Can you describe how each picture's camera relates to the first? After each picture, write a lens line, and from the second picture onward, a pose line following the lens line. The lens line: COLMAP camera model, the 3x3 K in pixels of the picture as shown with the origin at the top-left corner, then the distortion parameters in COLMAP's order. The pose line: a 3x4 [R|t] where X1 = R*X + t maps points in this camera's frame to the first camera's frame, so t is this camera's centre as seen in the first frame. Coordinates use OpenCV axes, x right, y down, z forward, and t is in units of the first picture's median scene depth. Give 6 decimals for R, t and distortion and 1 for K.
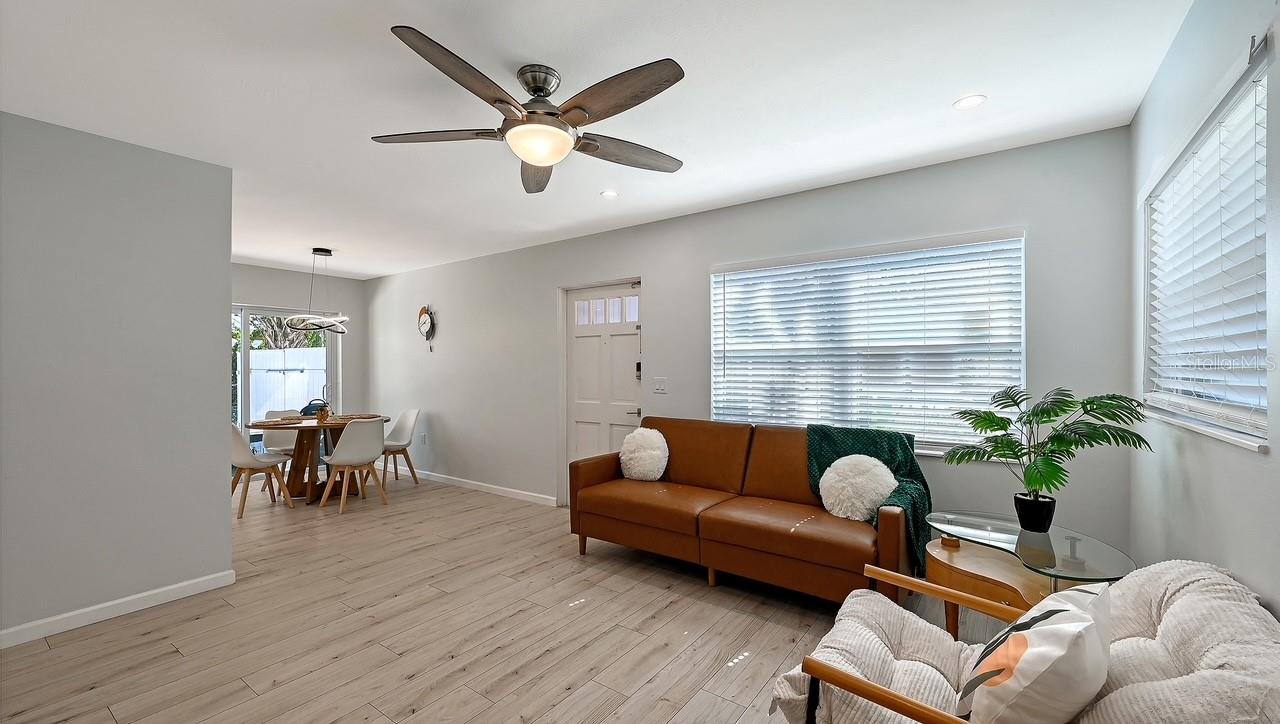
lens RADIAL K [[514.2, 0, 637.6], [0, 514.2, 368.9], [0, 0, 1]] dist [0.000485, 0.000028]
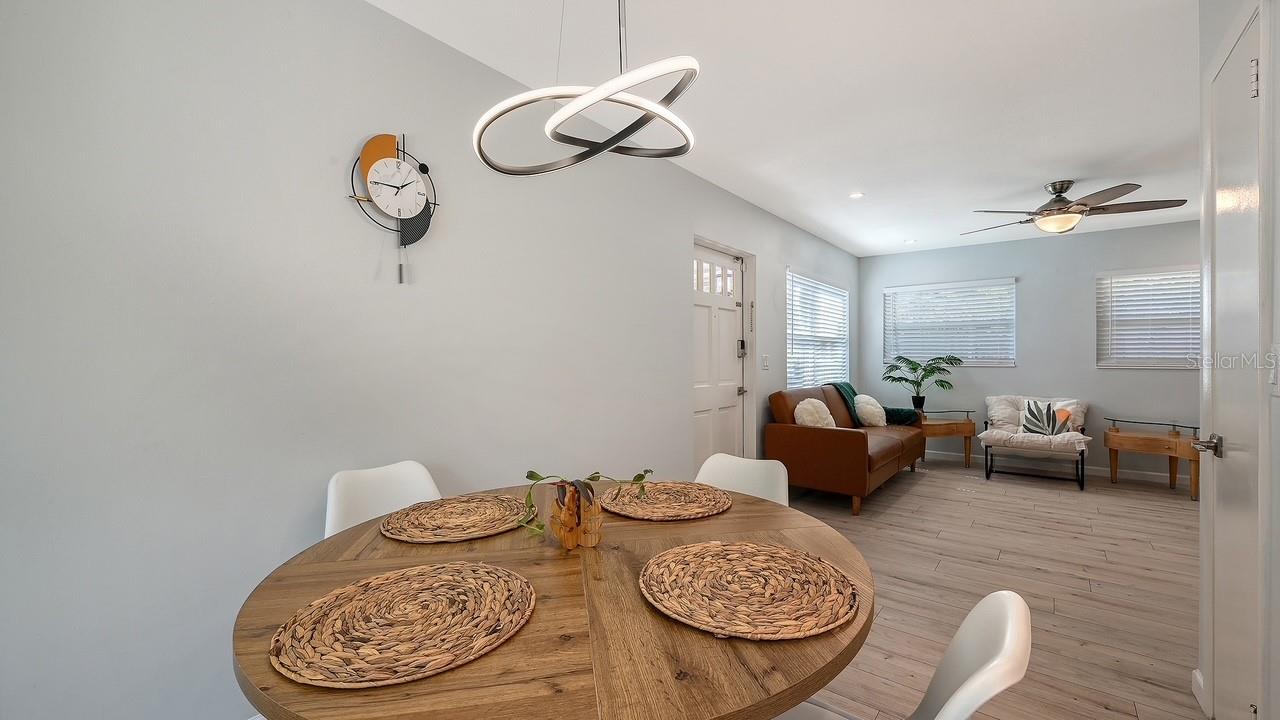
lens RADIAL K [[513.4, 0, 643.6], [0, 513.4, 351.8], [0, 0, 1]] dist [-0.009711, -0.000015]
pose [[0.049482, 0.008301, 0.998741, -1.278049], [-0.003953, 0.999959, -0.008115, 0.024389], [-0.998767, -0.003546, 0.049513, 1.464934]]
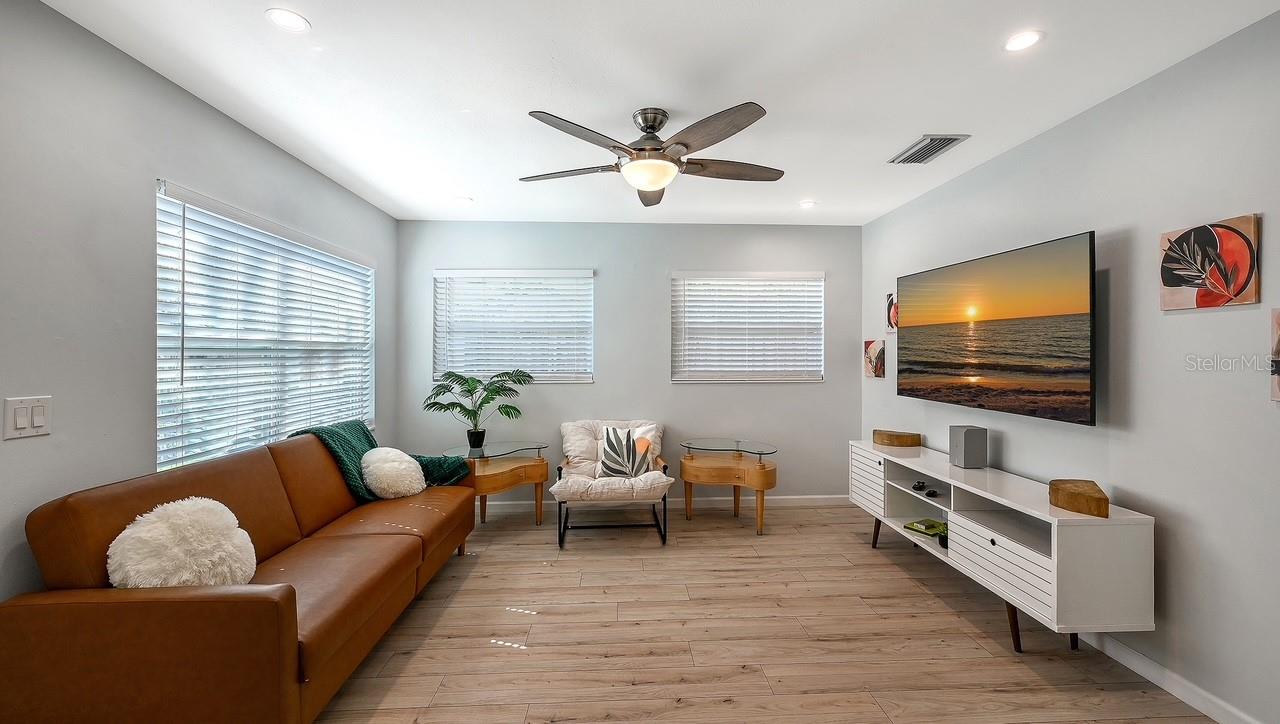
lens RADIAL K [[513.4, 0, 643.6], [0, 513.4, 353.8], [0, 0, 1]] dist [-0.009711, -0.000015]
pose [[-0.626782, -0.001396, 0.779193, -0.669575], [-0.001724, 0.999998, 0.000405, -0.019649], [-0.779193, -0.001089, -0.626784, 1.067376]]
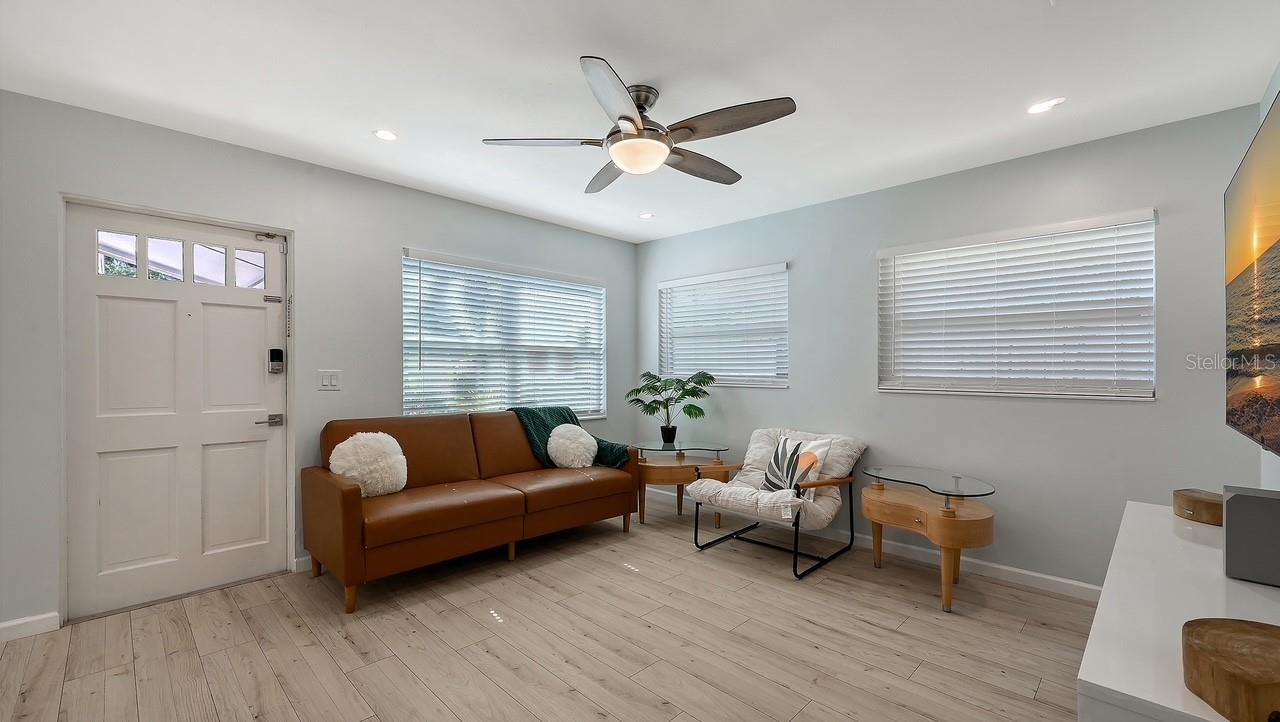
lens RADIAL K [[526.2, 0, 636.9], [0, 526.2, 365.8], [0, 0, 1]] dist [0.000082, 0.000181]
pose [[0.153613, 0.004523, 0.988121, -0.819227], [-0.008853, 0.999956, -0.003201, 0.010295], [-0.988091, -0.008257, 0.153646, 0.510508]]
